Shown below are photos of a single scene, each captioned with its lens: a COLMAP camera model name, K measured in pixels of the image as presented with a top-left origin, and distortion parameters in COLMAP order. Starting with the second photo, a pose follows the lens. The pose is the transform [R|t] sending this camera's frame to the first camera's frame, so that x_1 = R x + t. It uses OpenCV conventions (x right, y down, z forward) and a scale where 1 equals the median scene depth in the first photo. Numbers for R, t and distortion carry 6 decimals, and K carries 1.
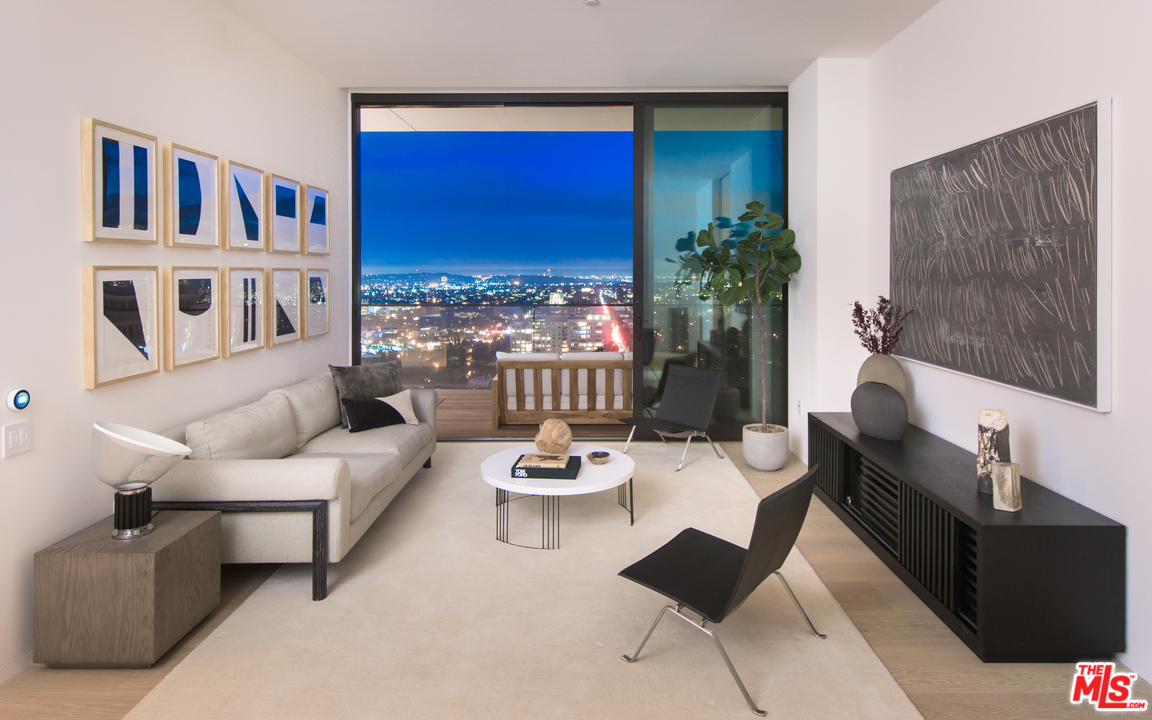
lens RADIAL K [[2277.7, 0, 576.2], [0, 2277.7, 359.6], [0, 0, 1]] dist [-0.074068, 0.000000]
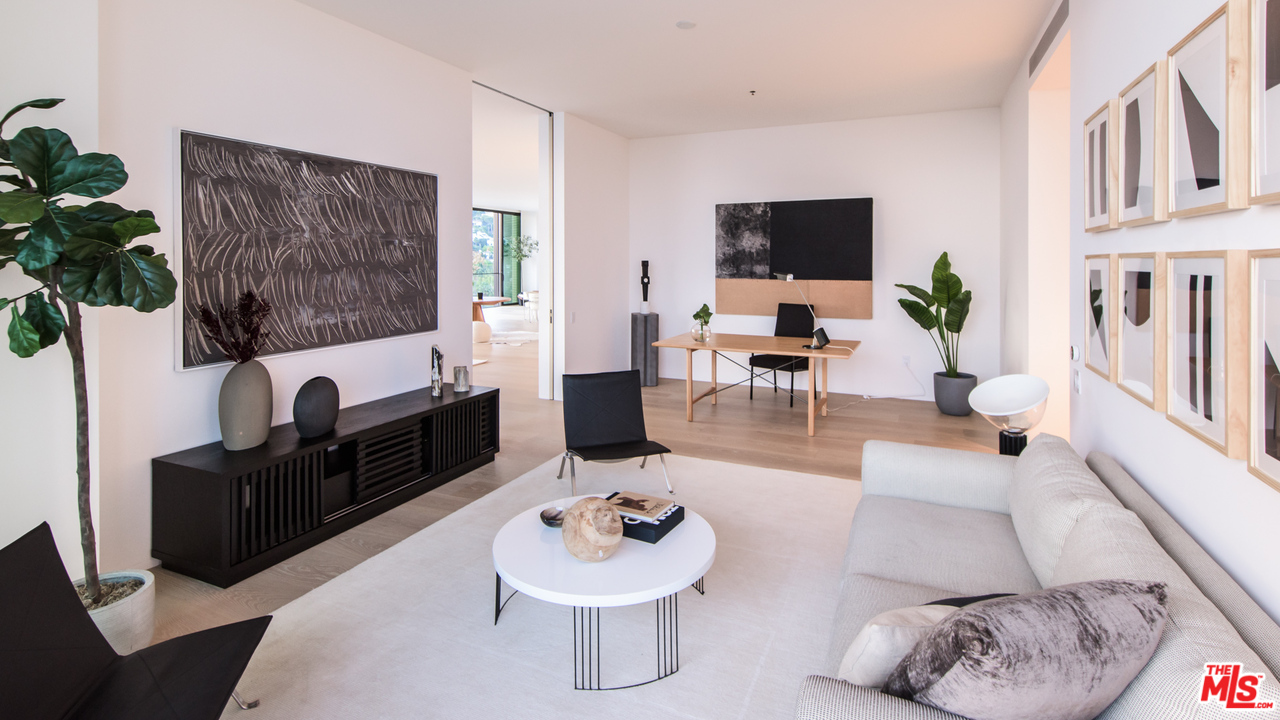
lens RADIAL K [[2887.7, 0, 641.5], [0, 2887.7, 358.9], [0, 0, 1]] dist [0.613119, 0.000000]
pose [[-0.994809, -0.000914, 0.101757, -0.158111], [0.006551, 0.997310, 0.073002, -0.106351], [-0.101550, 0.073290, -0.992127, 2.709709]]
